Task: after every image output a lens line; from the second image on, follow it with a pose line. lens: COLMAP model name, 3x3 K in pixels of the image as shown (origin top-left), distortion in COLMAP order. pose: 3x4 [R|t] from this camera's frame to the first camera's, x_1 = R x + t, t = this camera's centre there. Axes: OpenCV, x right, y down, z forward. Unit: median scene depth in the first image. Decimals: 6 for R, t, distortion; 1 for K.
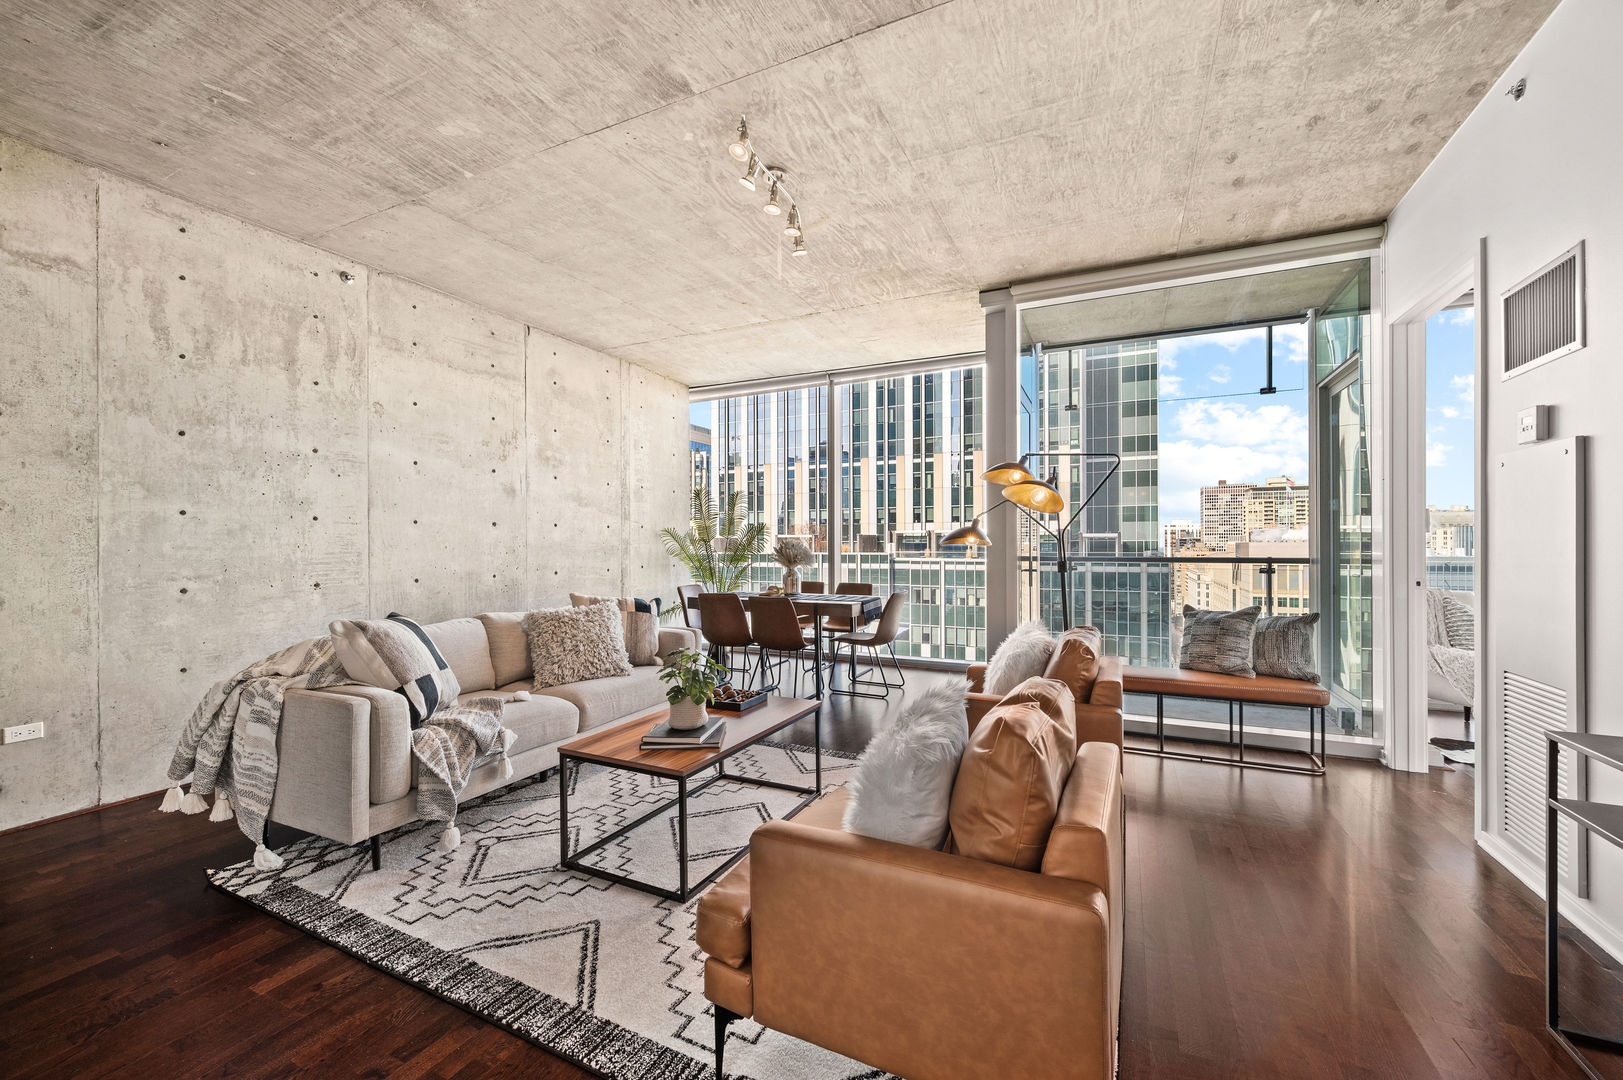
lens RADIAL K [[650.8, 0, 824.5], [0, 650.8, 535.9], [0, 0, 1]] dist [-0.000557, -0.000690]
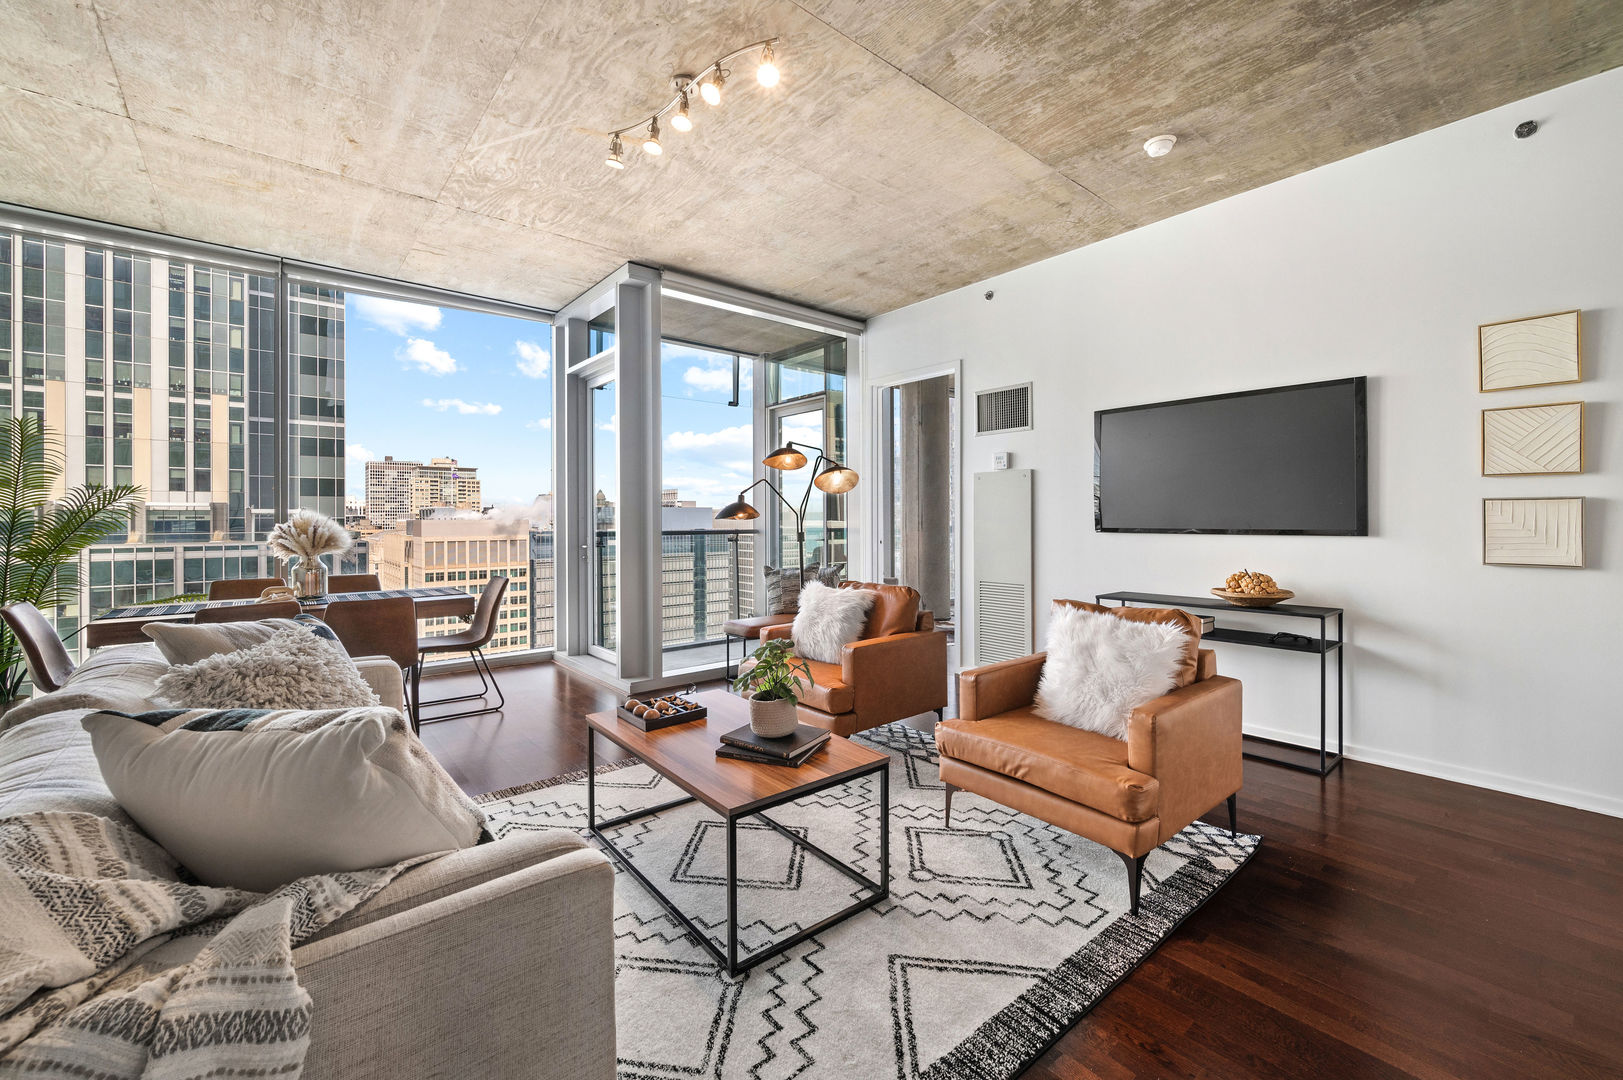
lens RADIAL K [[650.8, 0, 801.6], [0, 650.8, 518.1], [0, 0, 1]] dist [-0.000557, -0.000690]
pose [[0.425281, 0.000607, 0.905061, -0.604829], [-0.007668, 0.999966, 0.002933, 0.008151], [-0.905029, -0.008187, 0.425271, 0.384216]]
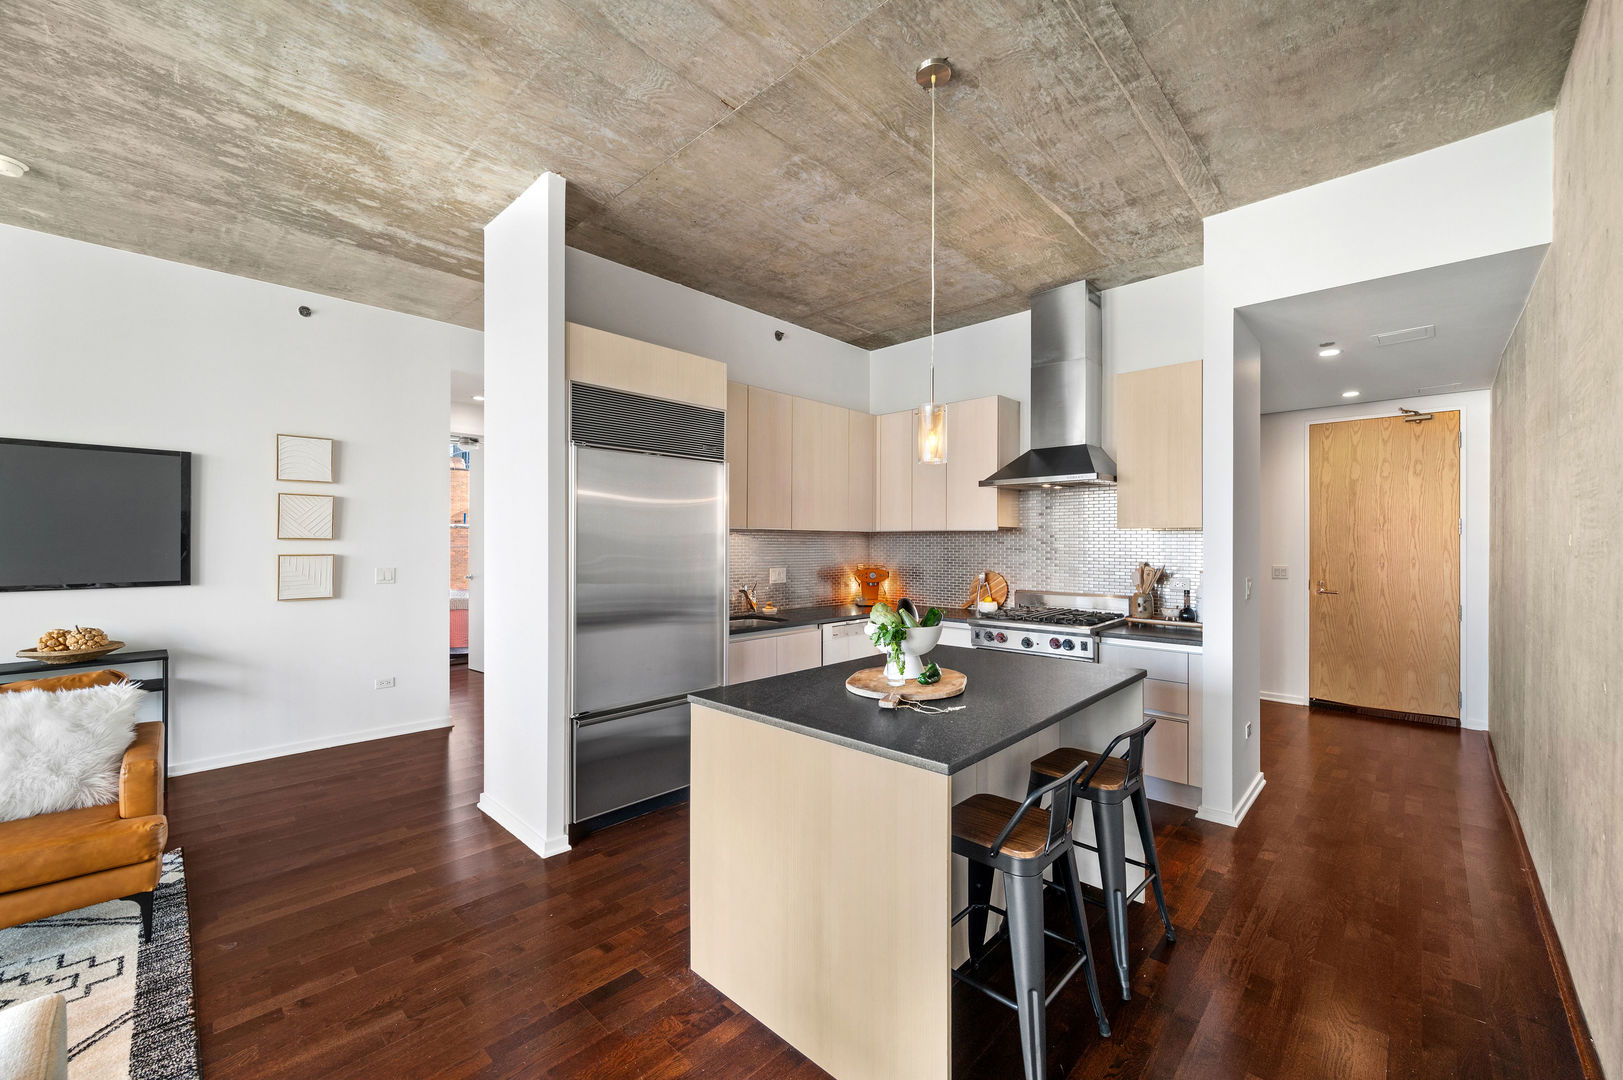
lens RADIAL K [[650.8, 0, 814.4], [0, 650.8, 543.8], [0, 0, 1]] dist [-0.000557, -0.000690]
pose [[-0.950351, 0.002374, 0.311171, -0.756902], [-0.001123, 0.999938, -0.011059, -0.023084], [-0.311178, -0.010859, -0.950290, 0.708466]]
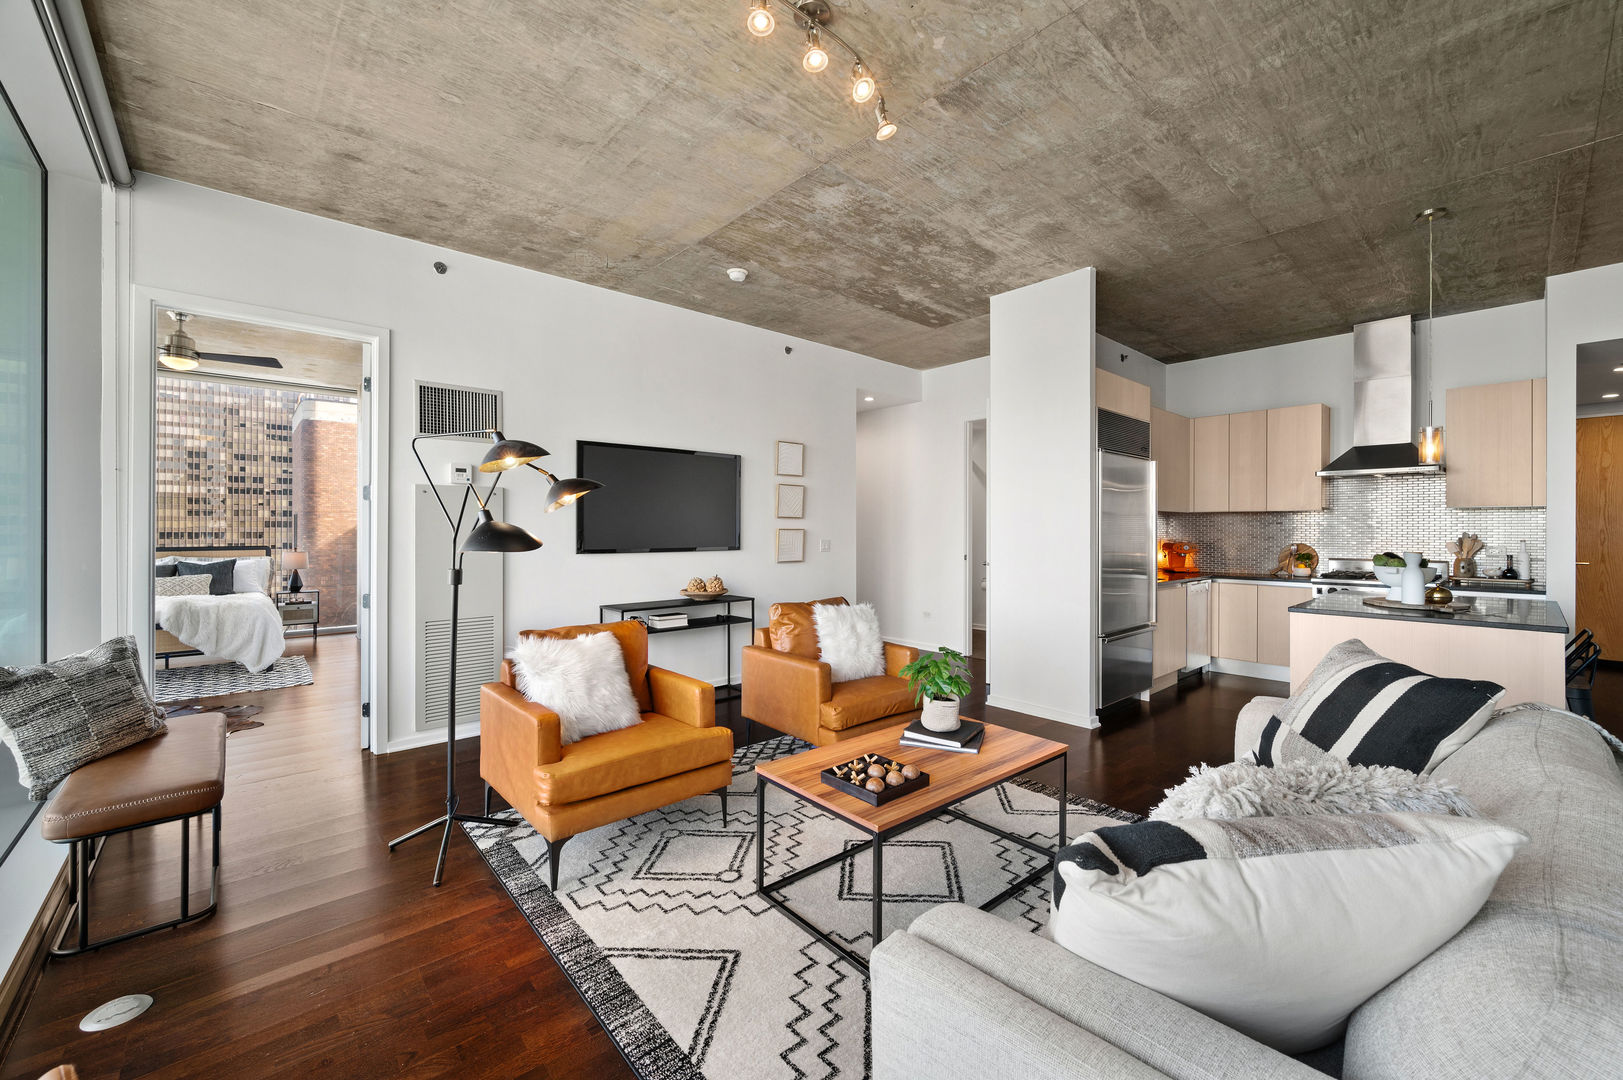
lens RADIAL K [[650.8, 0, 800.0], [0, 650.8, 529.5], [0, 0, 1]] dist [-0.000557, -0.000690]
pose [[-0.920520, 0.001738, 0.390692, -0.252833], [-0.003091, 0.999926, -0.011732, 0.001934], [-0.390684, -0.012007, -0.920447, 1.260951]]
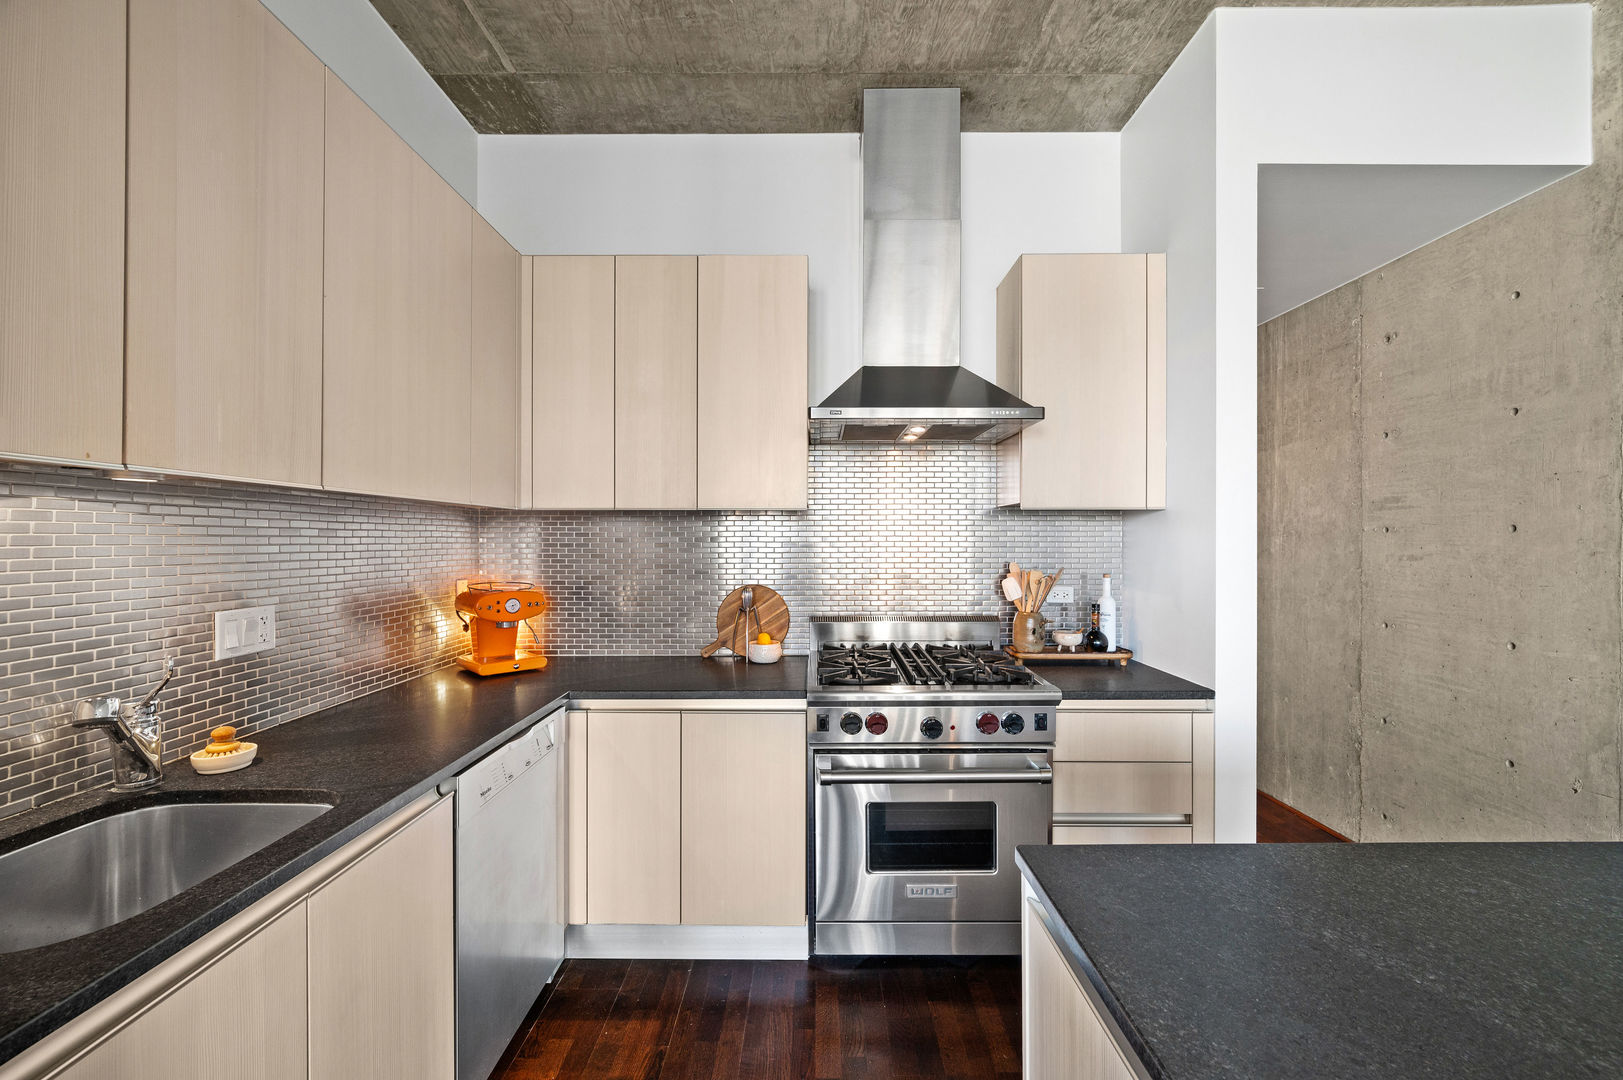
lens RADIAL K [[650.8, 0, 802.3], [0, 650.8, 529.6], [0, 0, 1]] dist [-0.000557, -0.000690]
pose [[-0.904652, -0.001170, -0.426149, -0.473943], [0.011281, 0.999580, -0.026692, -0.024320], [0.426001, -0.028954, -0.904259, 0.122688]]
